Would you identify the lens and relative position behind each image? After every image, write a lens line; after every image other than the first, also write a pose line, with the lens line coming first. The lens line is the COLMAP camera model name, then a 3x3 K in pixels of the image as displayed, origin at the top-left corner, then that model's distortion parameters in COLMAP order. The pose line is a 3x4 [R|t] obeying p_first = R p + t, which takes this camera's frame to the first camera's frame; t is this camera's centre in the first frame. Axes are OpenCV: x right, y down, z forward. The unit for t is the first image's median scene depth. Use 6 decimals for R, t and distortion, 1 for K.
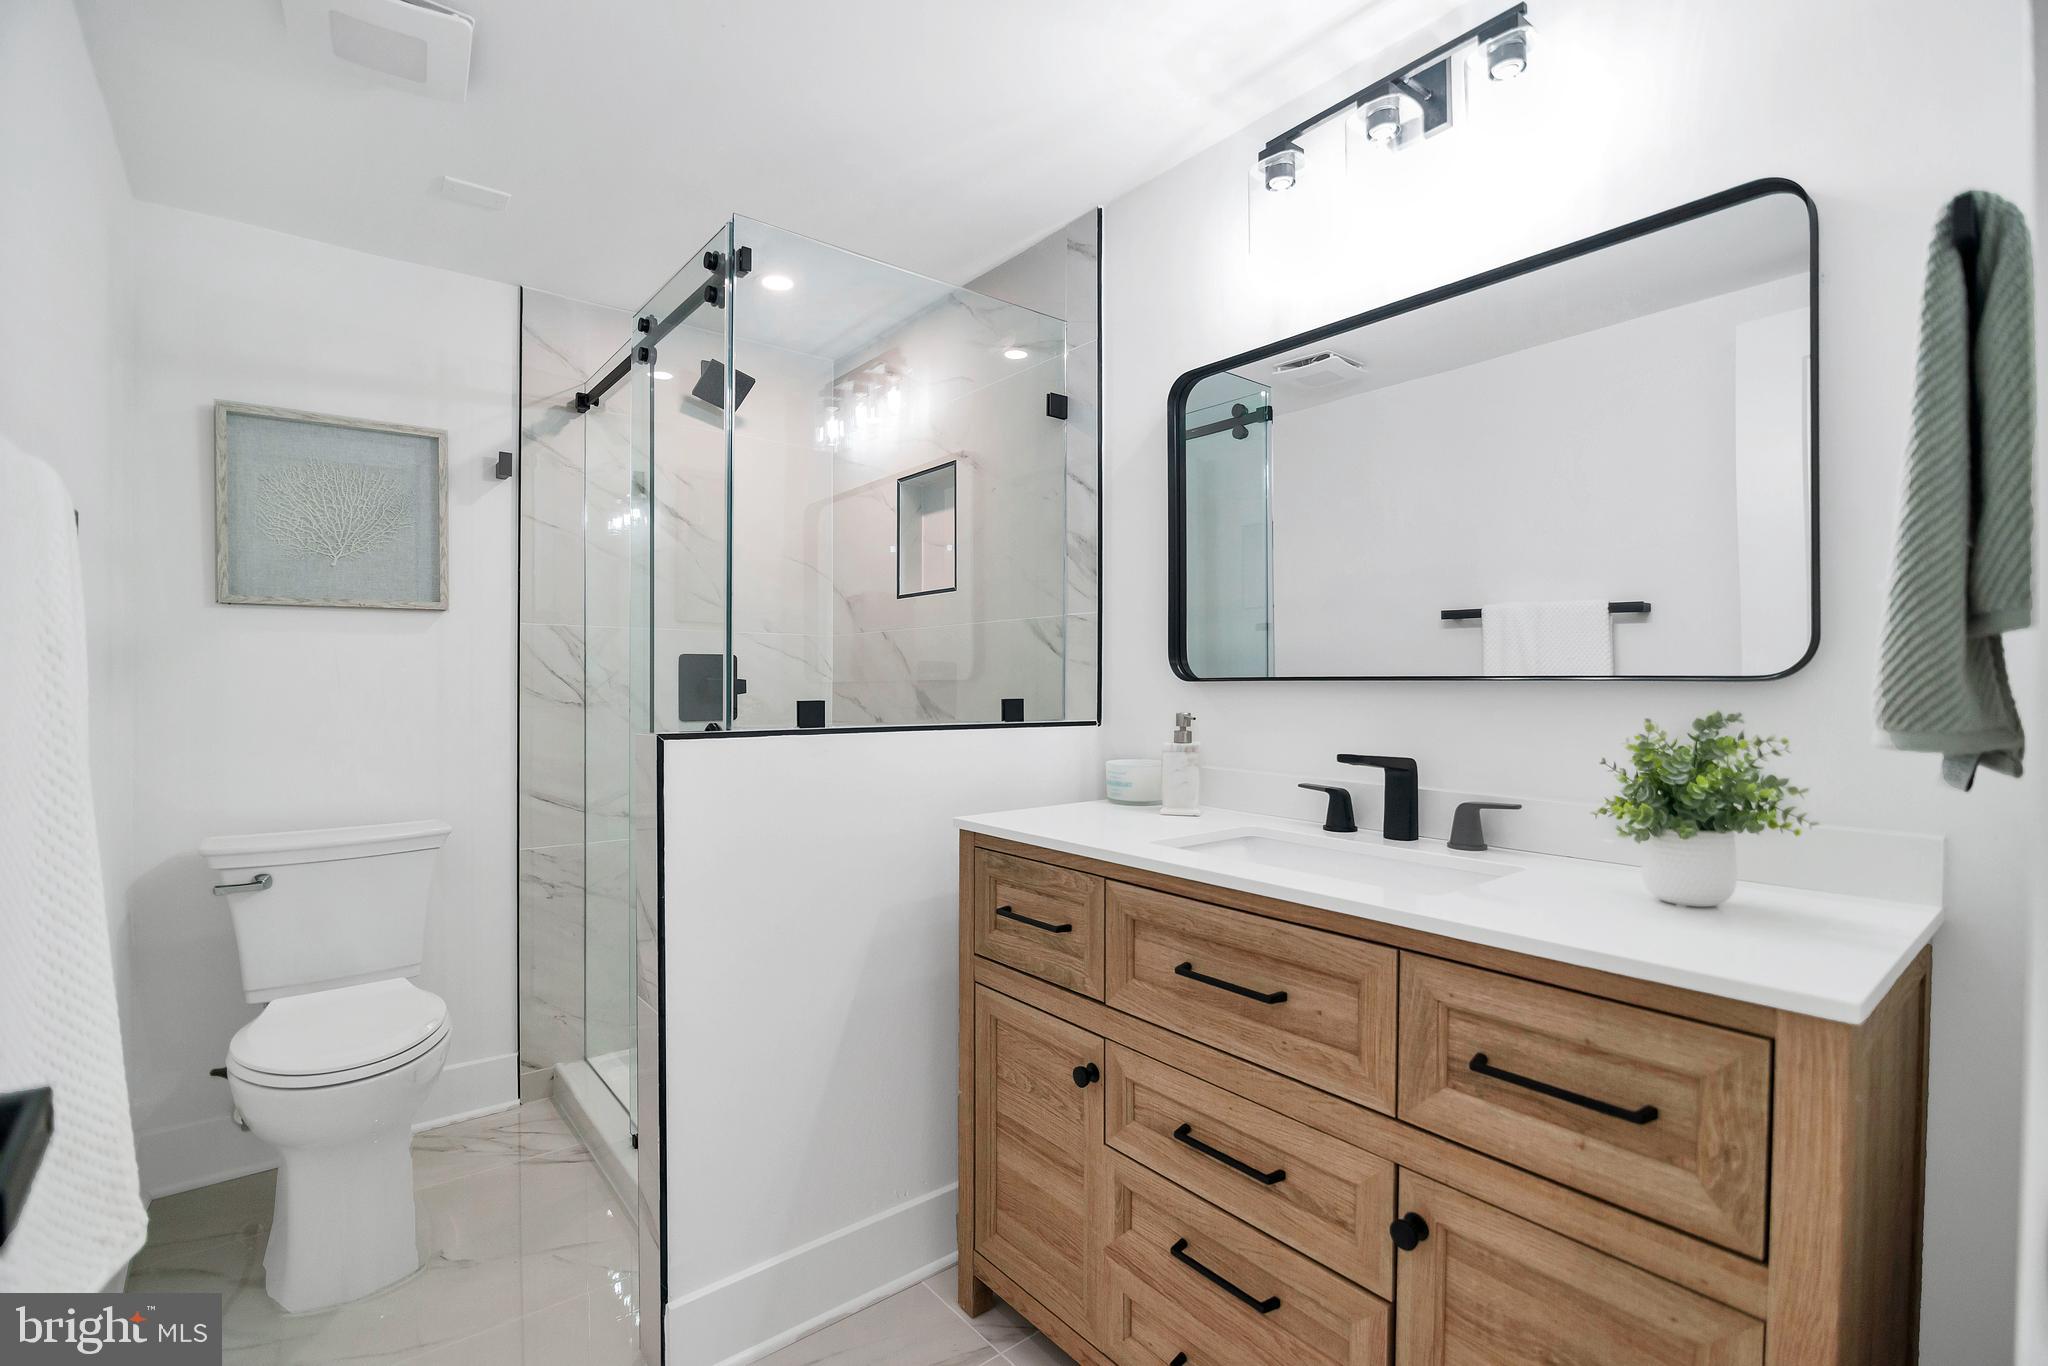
lens RADIAL K [[923.6, 0, 1019.5], [0, 923.6, 680.4], [0, 0, 1]] dist [-0.012297, -0.003701]
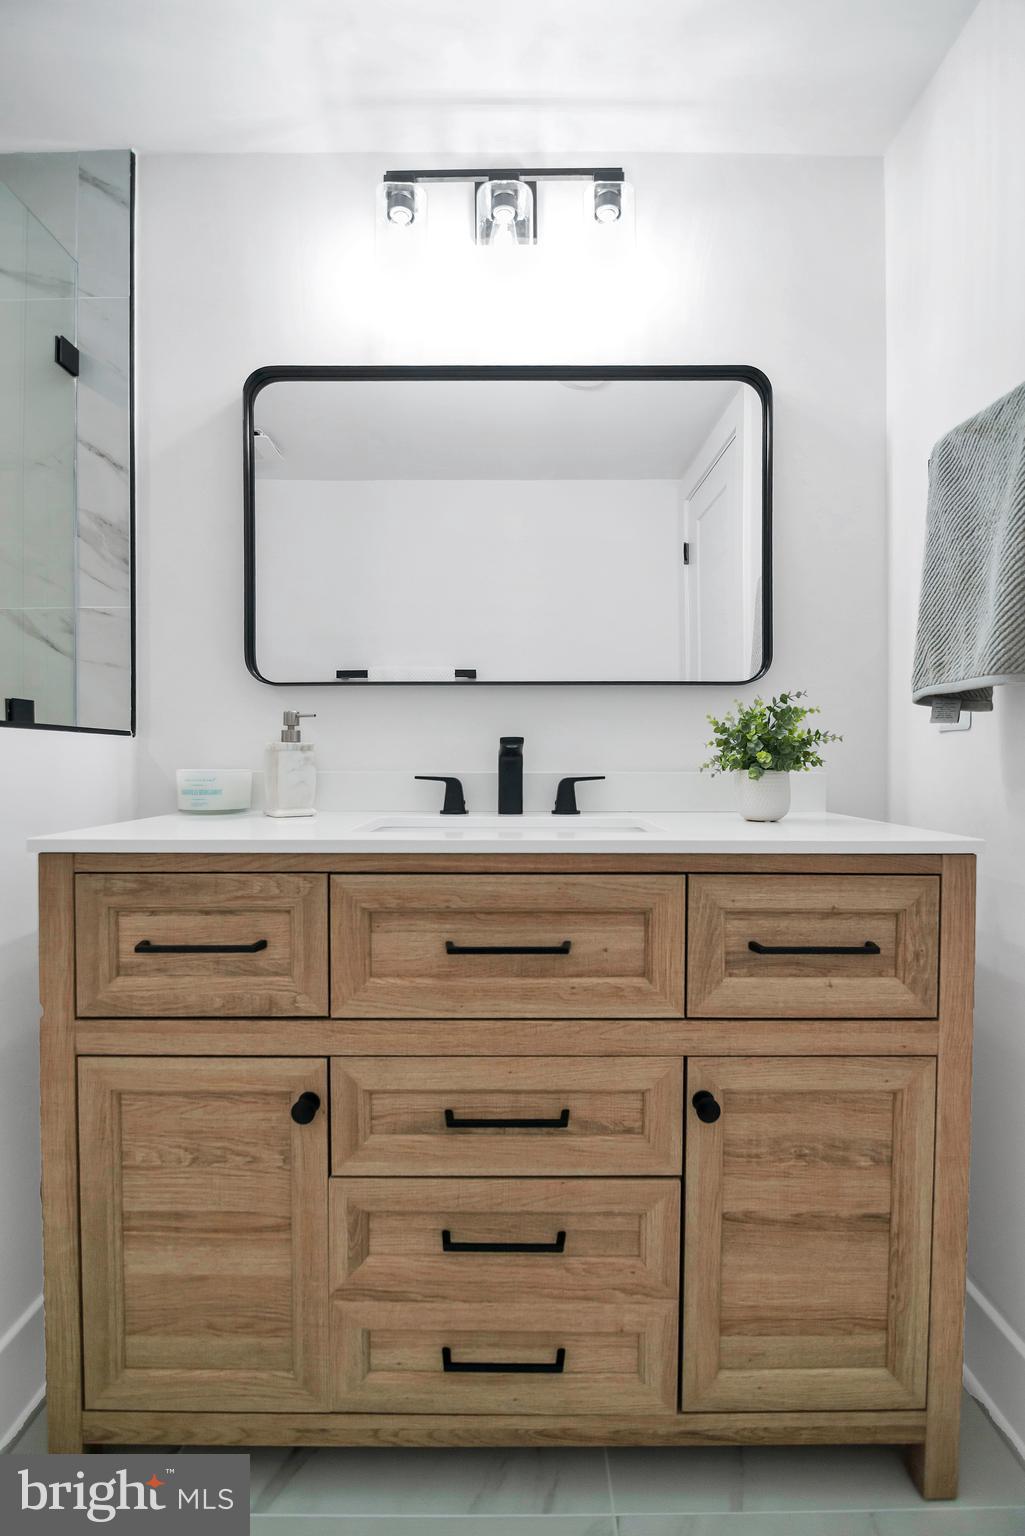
lens RADIAL K [[692.7, 0, 512.9], [0, 692.7, 768.1], [0, 0, 1]] dist [-0.012297, -0.003701]
pose [[0.622325, -0.009974, 0.782695, -0.260032], [0.000041, 0.999919, 0.012710, 0.090409], [-0.782759, -0.007878, 0.622275, 0.388609]]
